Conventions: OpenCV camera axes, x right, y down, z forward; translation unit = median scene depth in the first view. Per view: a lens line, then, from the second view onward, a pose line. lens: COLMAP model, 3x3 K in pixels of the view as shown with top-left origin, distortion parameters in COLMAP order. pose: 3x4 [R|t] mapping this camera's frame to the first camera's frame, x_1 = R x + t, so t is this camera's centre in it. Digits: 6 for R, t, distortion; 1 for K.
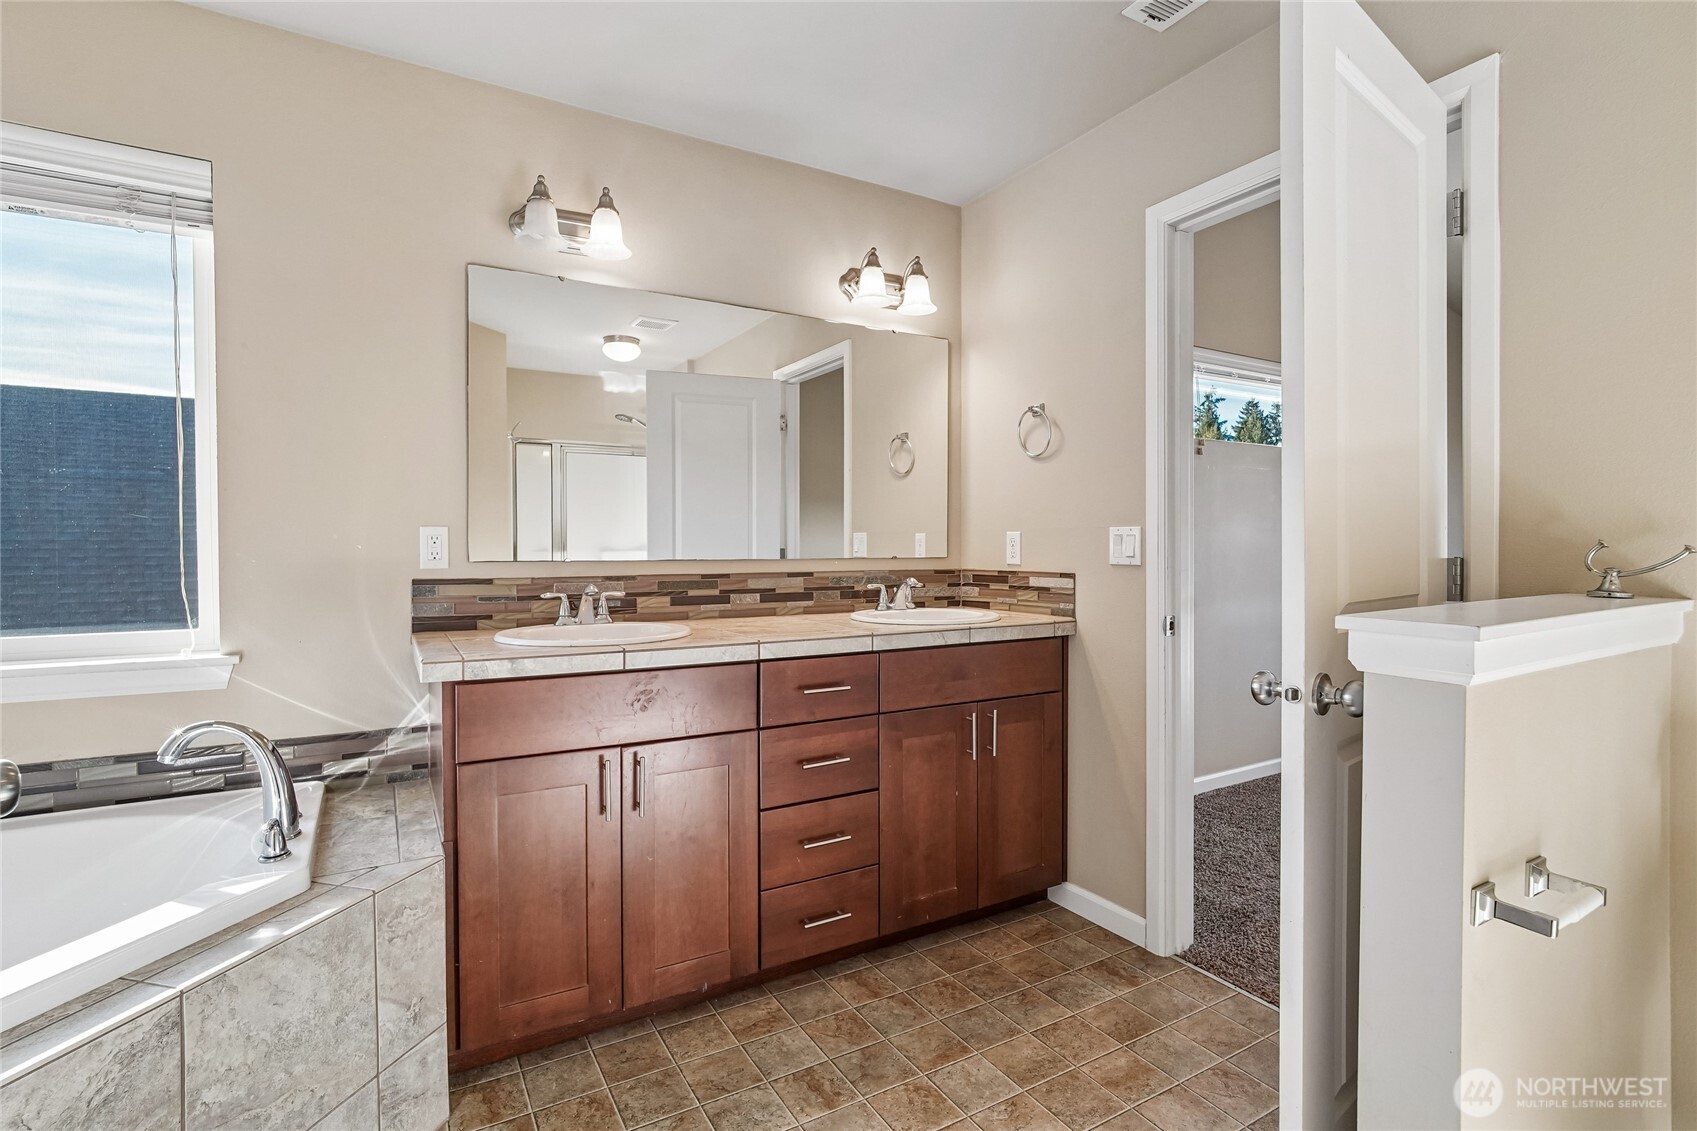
lens RADIAL K [[811.9, 0, 848.5], [0, 811.9, 570.0], [0, 0, 1]] dist [-0.013481, 0.002013]
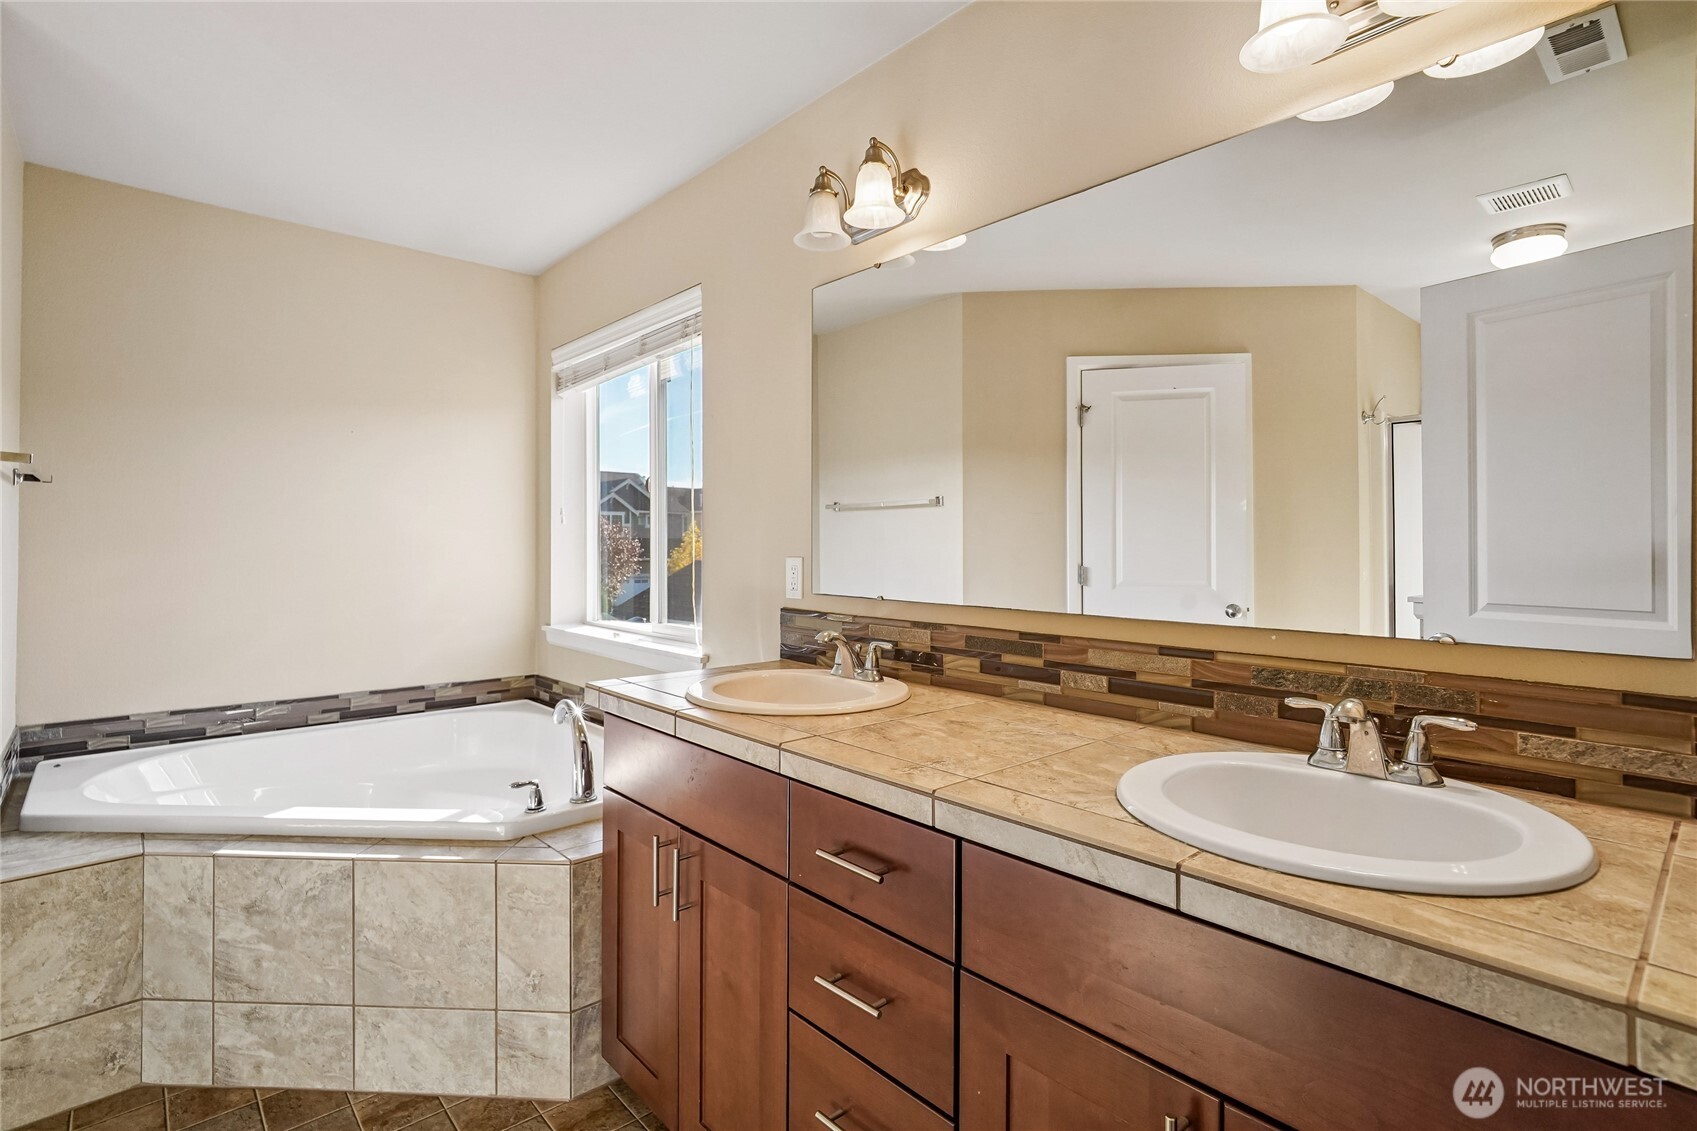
lens RADIAL K [[811.9, 0, 838.7], [0, 811.9, 542.1], [0, 0, 1]] dist [-0.013481, 0.002013]
pose [[0.196141, 0.000264, -0.980576, 0.420401], [-0.029531, 0.999548, -0.005637, -0.057735], [0.980131, 0.030063, 0.196060, 0.715254]]
